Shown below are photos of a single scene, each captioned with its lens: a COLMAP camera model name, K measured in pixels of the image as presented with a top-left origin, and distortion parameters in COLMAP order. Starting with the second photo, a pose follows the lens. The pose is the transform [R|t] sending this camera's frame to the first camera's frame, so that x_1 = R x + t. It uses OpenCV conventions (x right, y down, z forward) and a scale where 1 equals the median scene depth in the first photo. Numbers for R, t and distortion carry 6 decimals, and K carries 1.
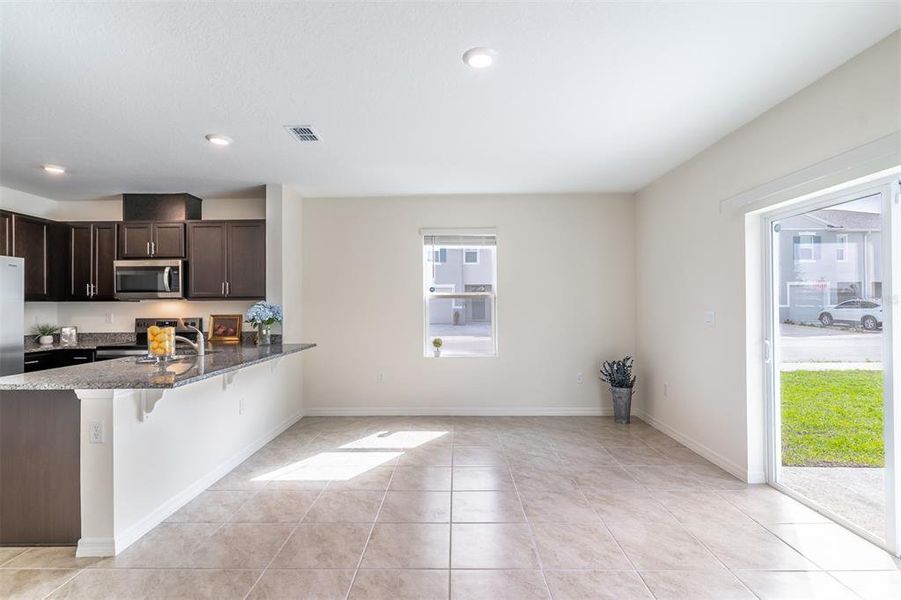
lens RADIAL K [[430.6, 0, 446.1], [0, 430.6, 301.3], [0, 0, 1]] dist [0.005086, -0.001011]
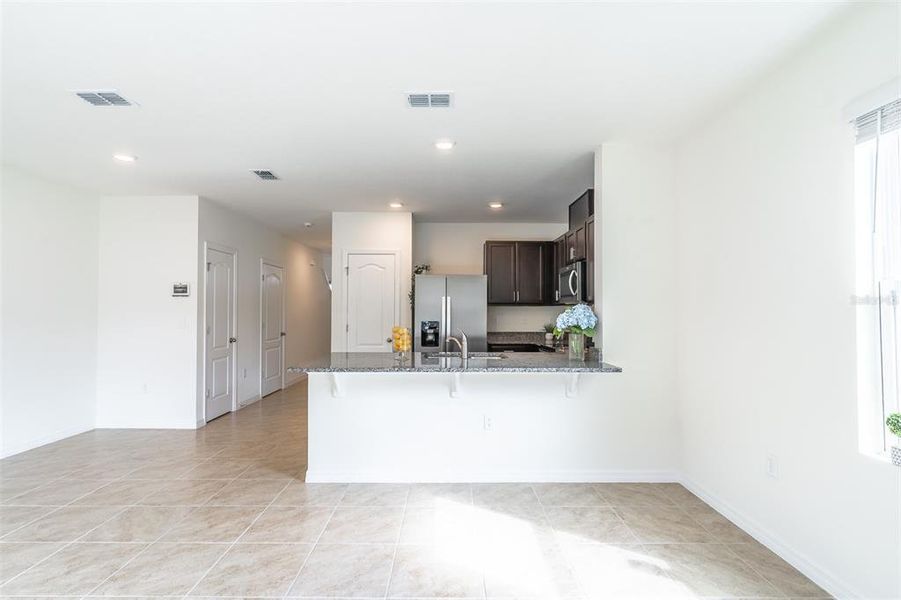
lens RADIAL K [[430.6, 0, 447.1], [0, 430.6, 303.6], [0, 0, 1]] dist [0.005086, -0.001011]
pose [[0.028943, -0.009349, -0.999537, 0.327699], [0.005529, 0.999942, -0.009192, 0.003367], [0.999566, -0.005260, 0.028993, 0.681209]]
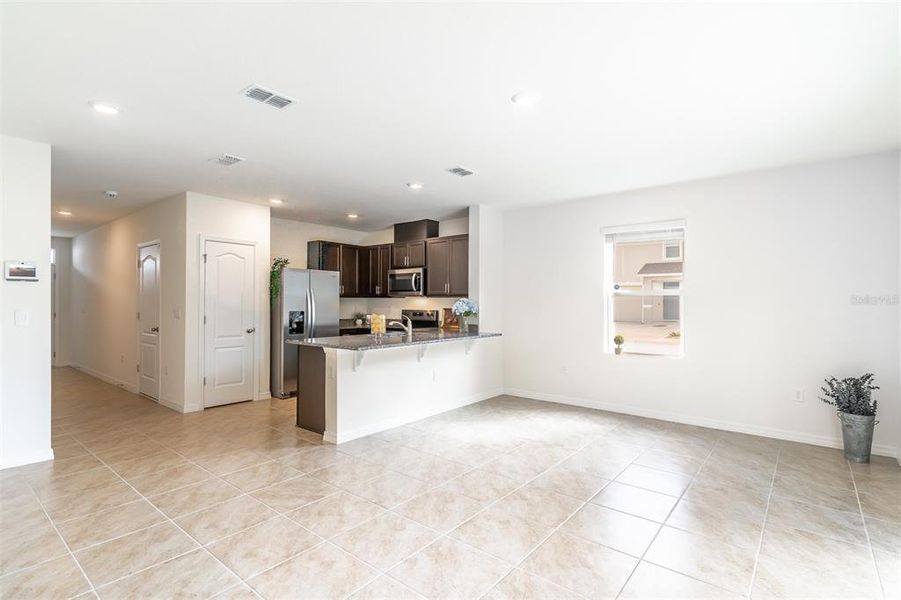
lens RADIAL K [[430.6, 0, 448.0], [0, 430.6, 302.6], [0, 0, 1]] dist [0.005086, -0.001011]
pose [[0.787374, 0.010349, -0.616389, 0.307721], [-0.004160, 0.999926, 0.011474, -0.001305], [0.616462, -0.006470, 0.787358, -0.040045]]
